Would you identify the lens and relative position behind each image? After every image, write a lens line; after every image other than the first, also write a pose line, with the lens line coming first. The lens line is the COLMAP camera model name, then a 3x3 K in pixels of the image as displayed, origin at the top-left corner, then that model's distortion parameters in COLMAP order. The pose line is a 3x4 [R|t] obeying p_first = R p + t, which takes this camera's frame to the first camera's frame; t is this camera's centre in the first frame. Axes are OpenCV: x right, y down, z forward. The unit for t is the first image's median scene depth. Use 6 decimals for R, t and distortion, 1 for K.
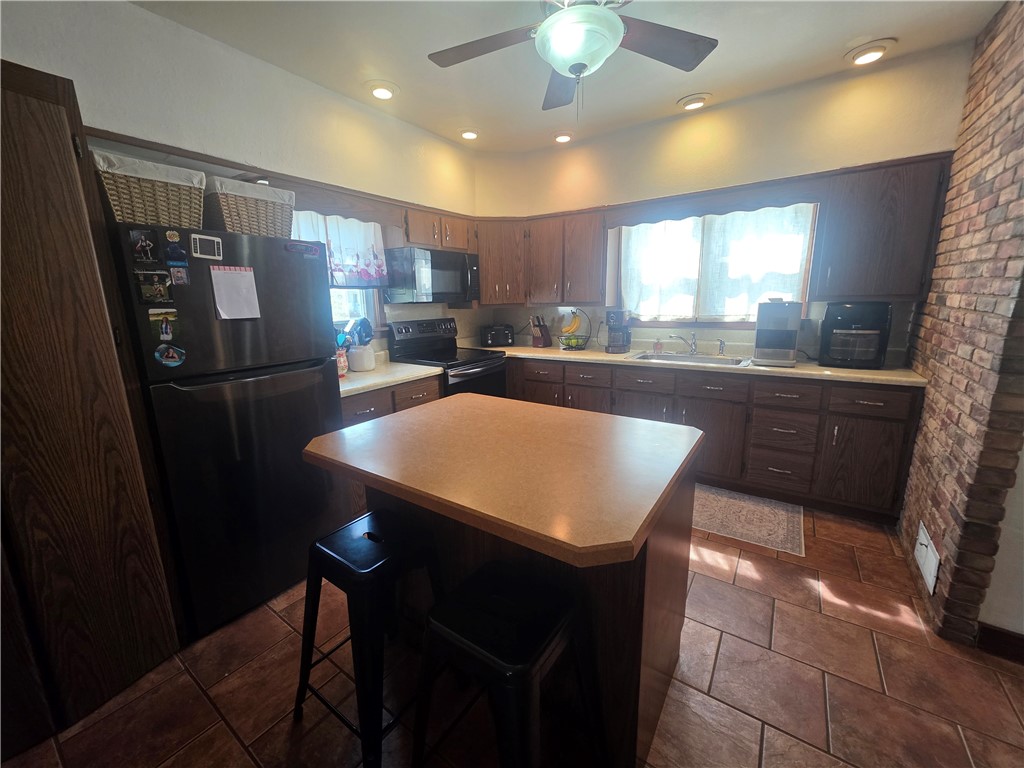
lens RADIAL K [[409.4, 0, 511.1], [0, 409.4, 383.4], [0, 0, 1]] dist [0.000088, 0.000262]
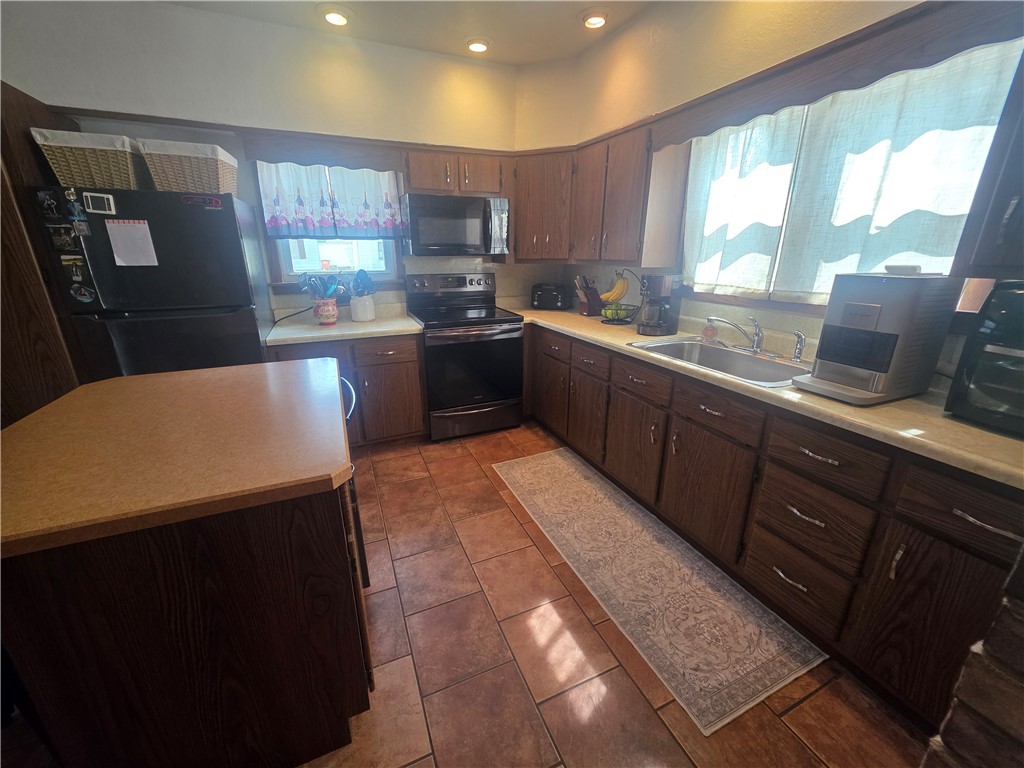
lens RADIAL K [[409.4, 0, 509.9], [0, 409.4, 384.8], [0, 0, 1]] dist [0.000088, 0.000262]
pose [[0.844312, 0.186788, -0.502242, 0.567409], [-0.126912, 0.980317, 0.151238, -0.086713], [0.520606, -0.063951, 0.851399, 0.338840]]
